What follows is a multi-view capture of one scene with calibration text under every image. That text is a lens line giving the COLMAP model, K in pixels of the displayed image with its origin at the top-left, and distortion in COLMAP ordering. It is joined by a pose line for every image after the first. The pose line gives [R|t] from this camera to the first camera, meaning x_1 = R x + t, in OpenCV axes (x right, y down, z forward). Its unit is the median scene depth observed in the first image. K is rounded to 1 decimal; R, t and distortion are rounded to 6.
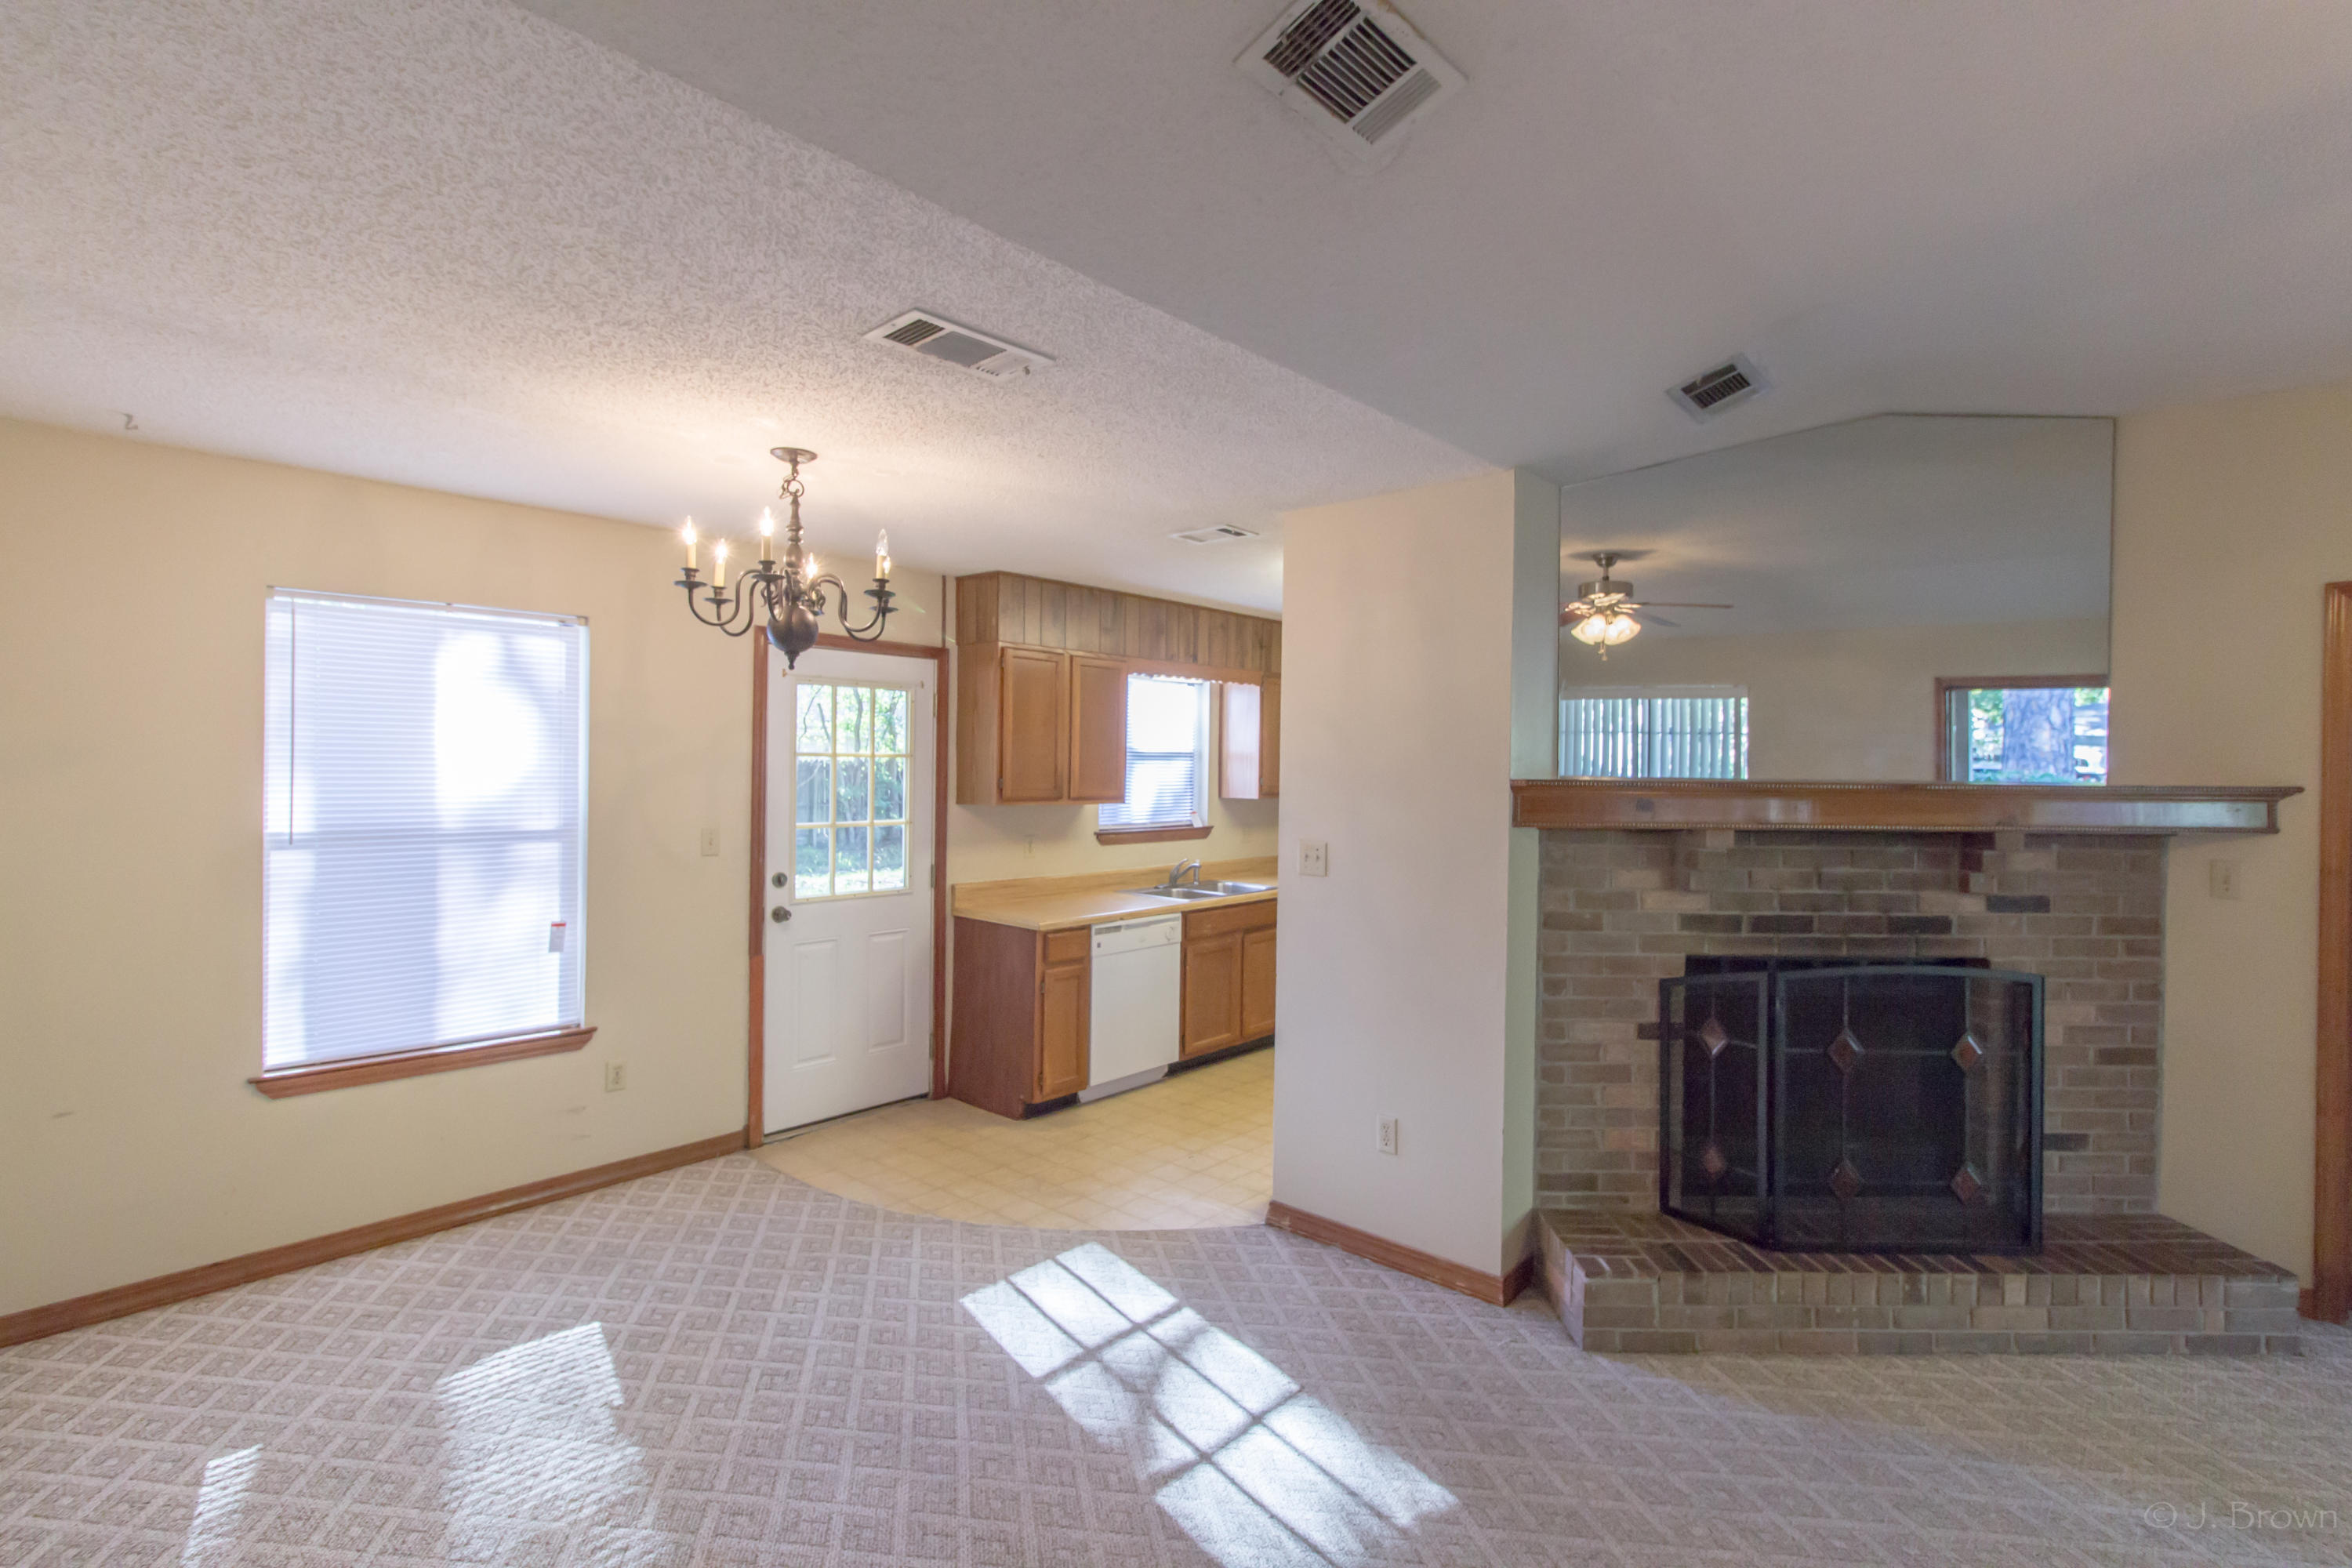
lens RADIAL K [[1092.1, 0, 1184.2], [0, 1092.1, 773.0], [0, 0, 1]] dist [-0.001771, -0.002538]
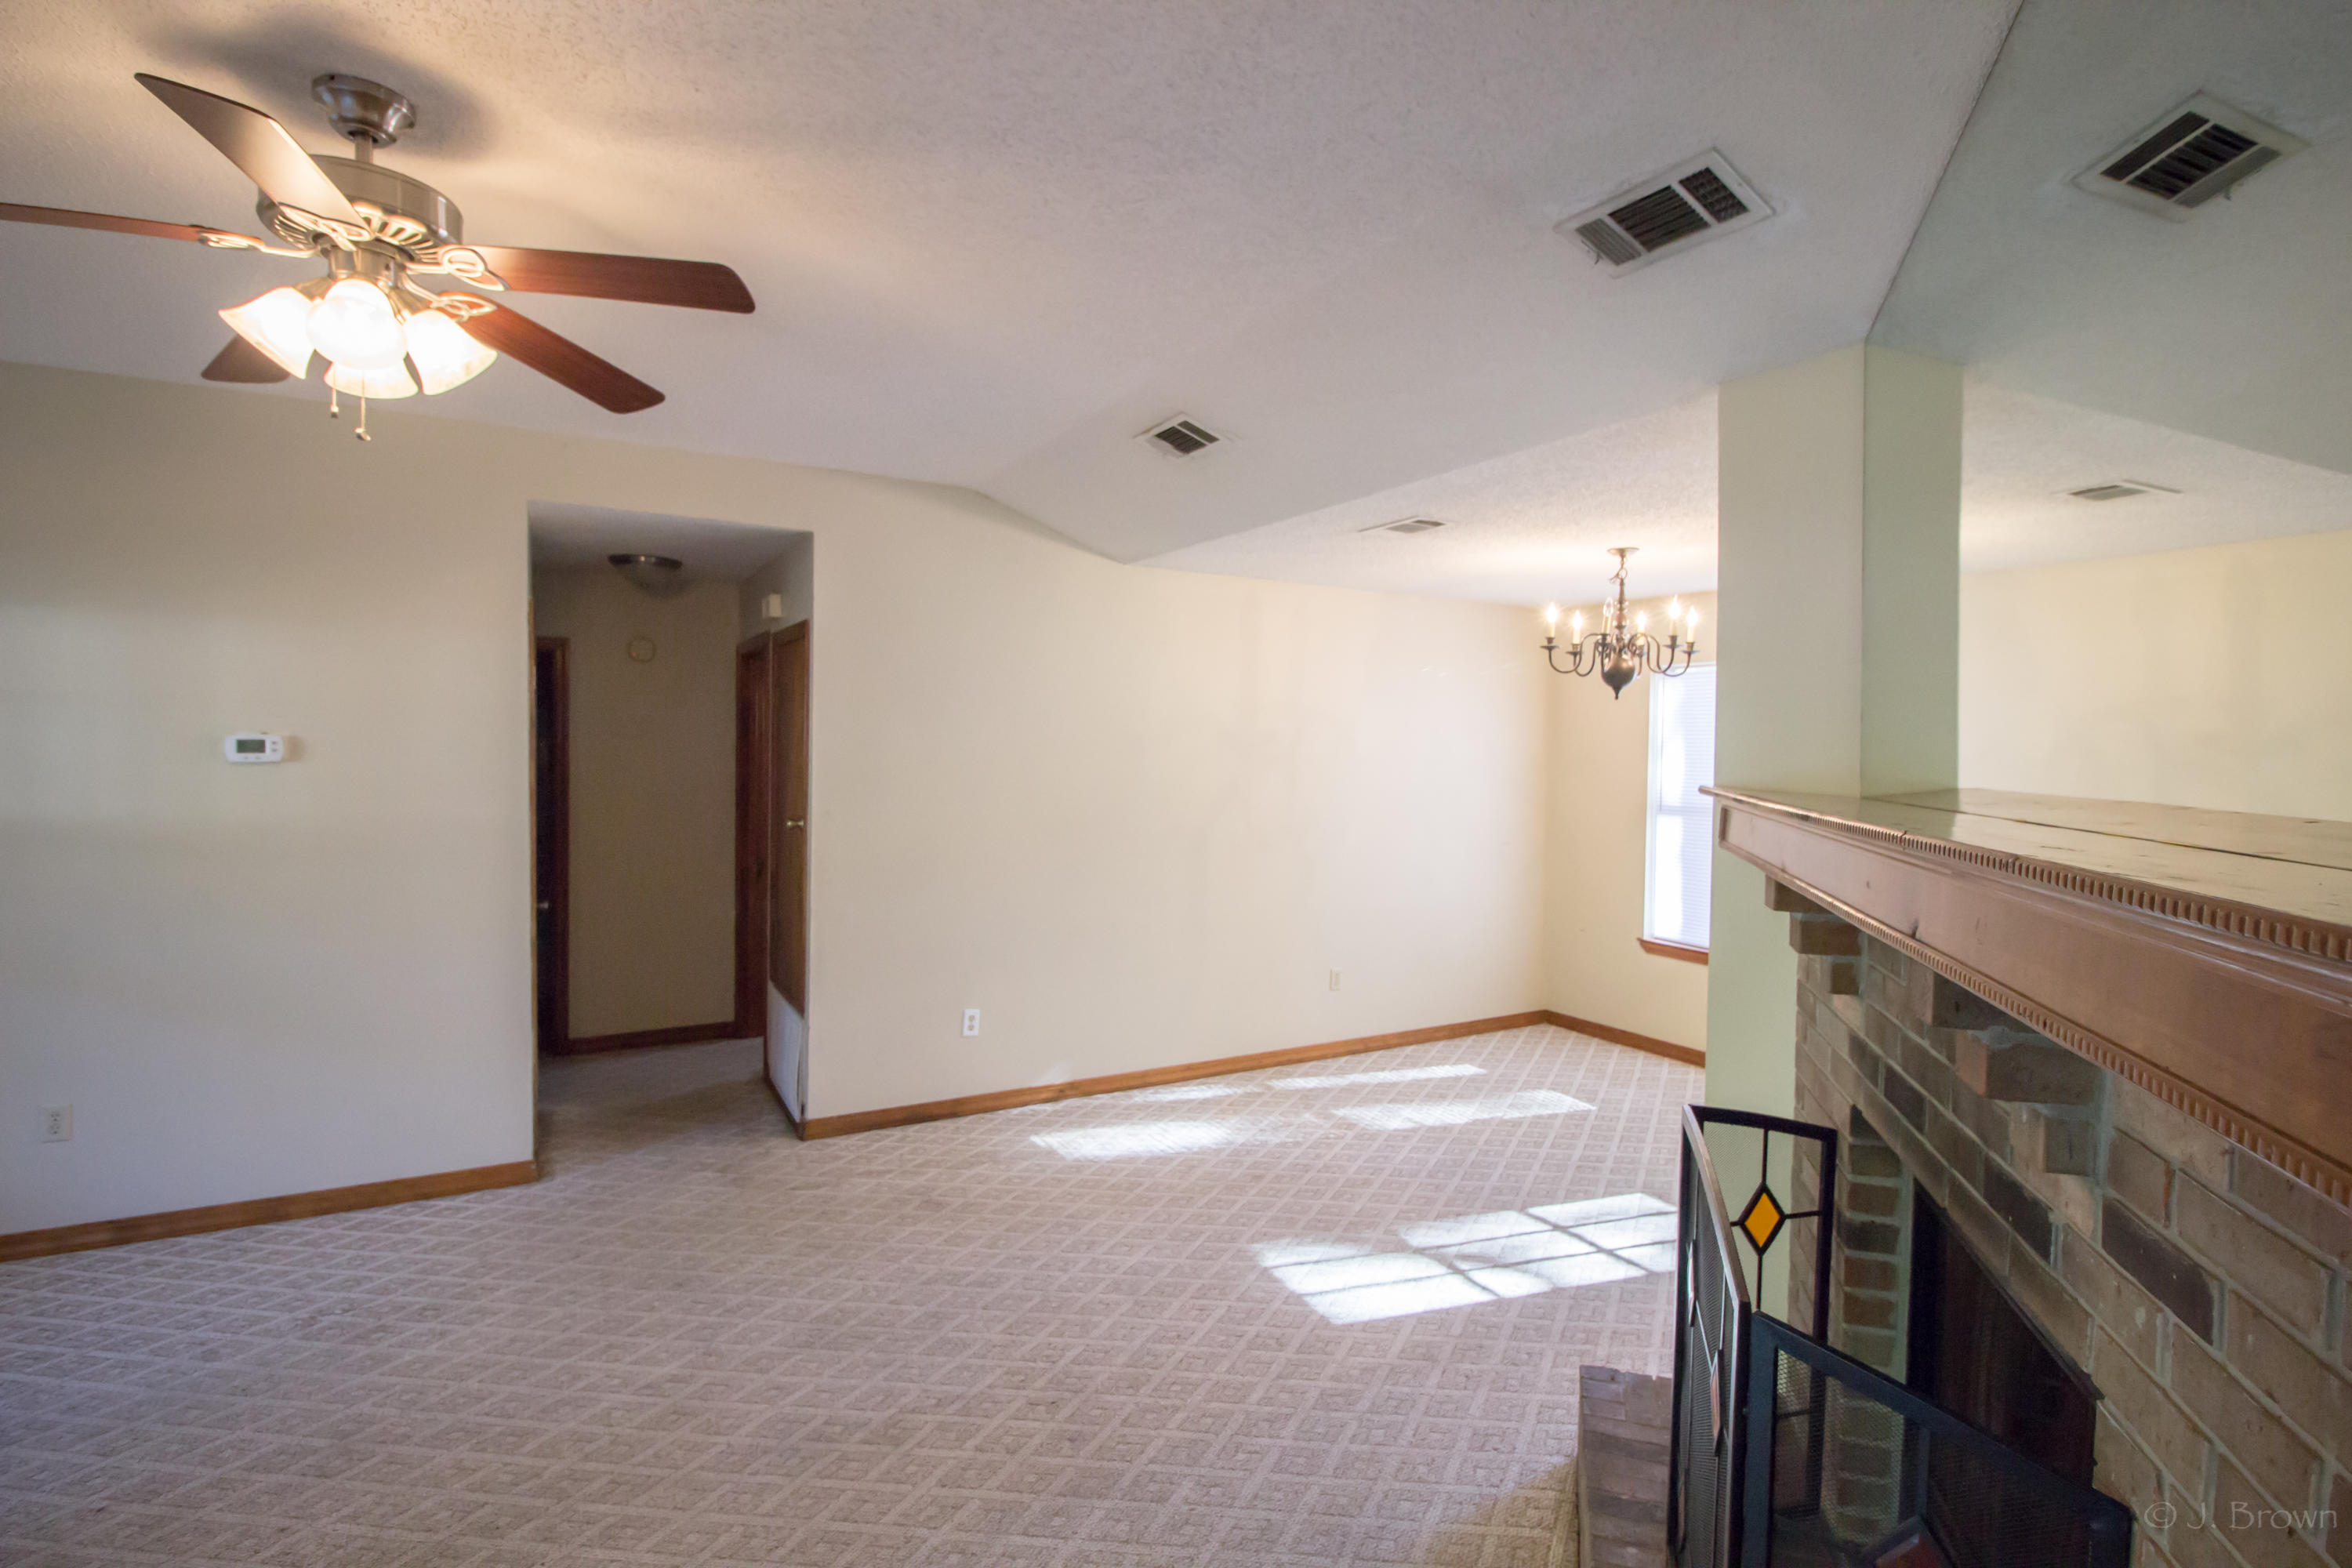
lens RADIAL K [[1092.1, 0, 1185.7], [0, 1092.1, 775.5], [0, 0, 1]] dist [-0.001771, -0.002538]
pose [[-0.322605, 0.007771, -0.946502, 0.935305], [-0.020587, 0.999672, 0.015225, -0.003553], [0.946310, 0.024397, -0.322339, 0.719819]]
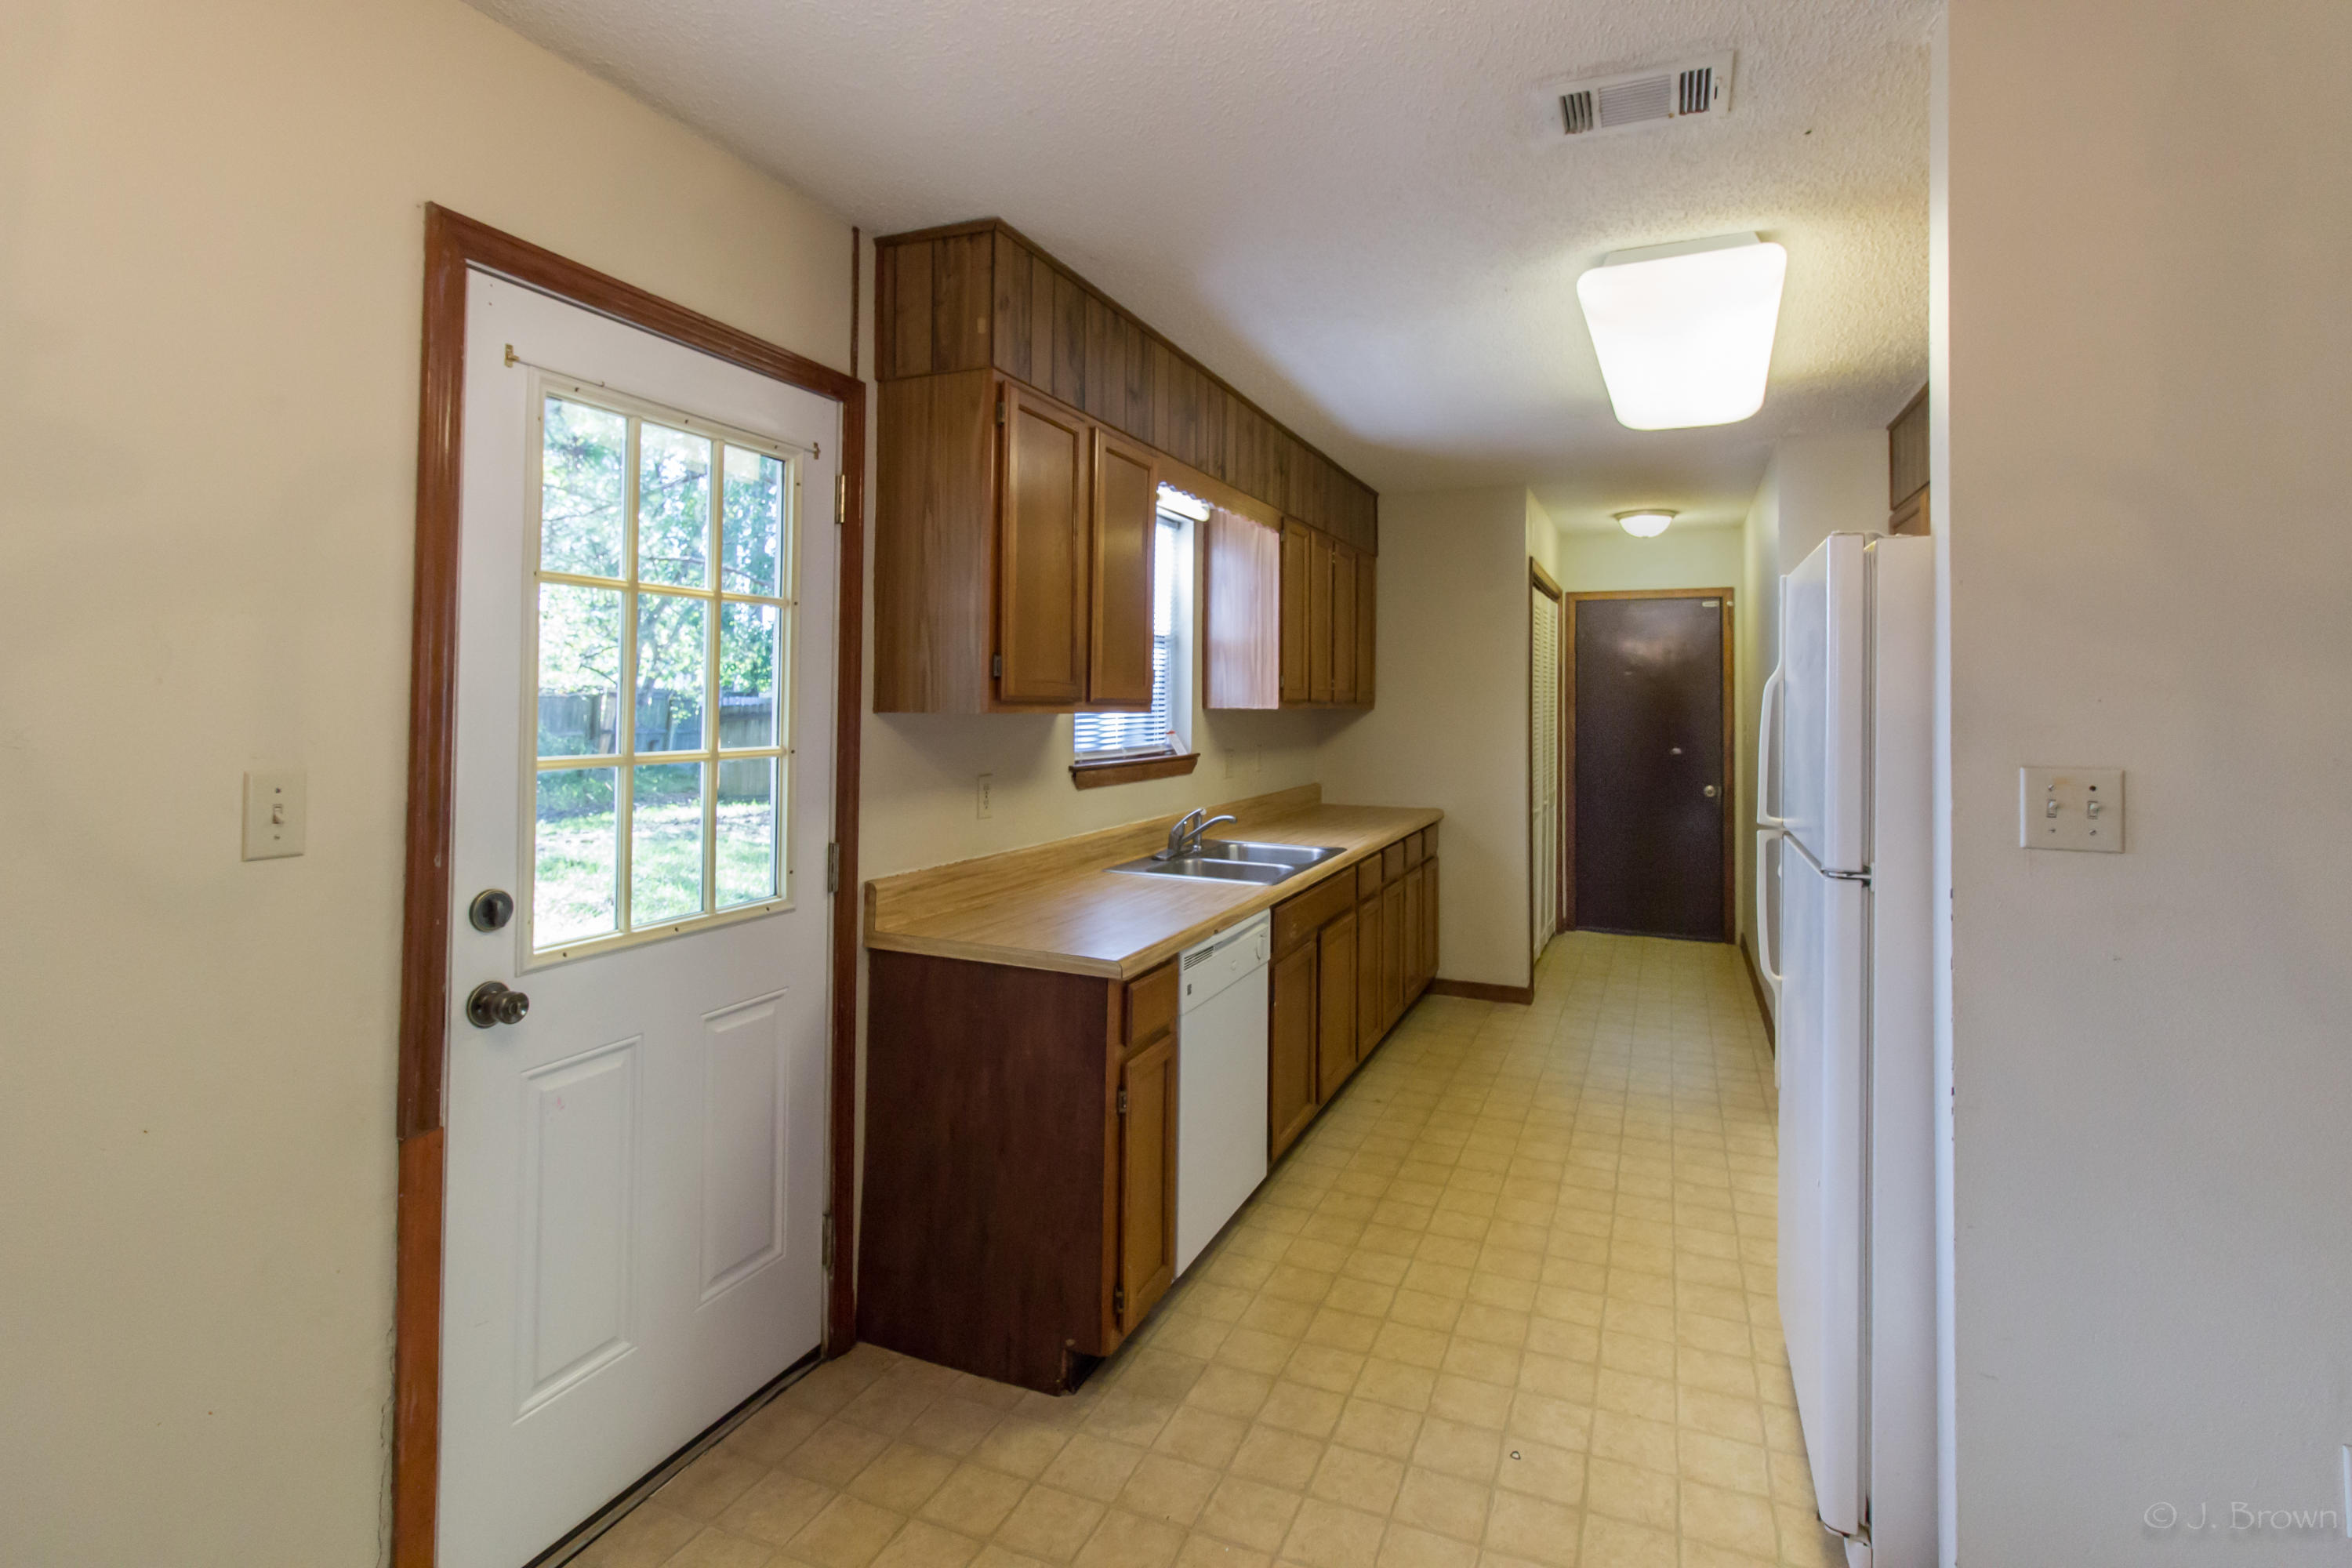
lens RADIAL K [[1092.1, 0, 1178.7], [0, 1092.1, 686.7], [0, 0, 1]] dist [-0.001771, -0.002538]
pose [[0.941517, 0.004362, 0.336937, -0.316396], [0.001765, 0.999839, -0.017877, 0.033609], [-0.336960, 0.017426, 0.941358, 0.656757]]
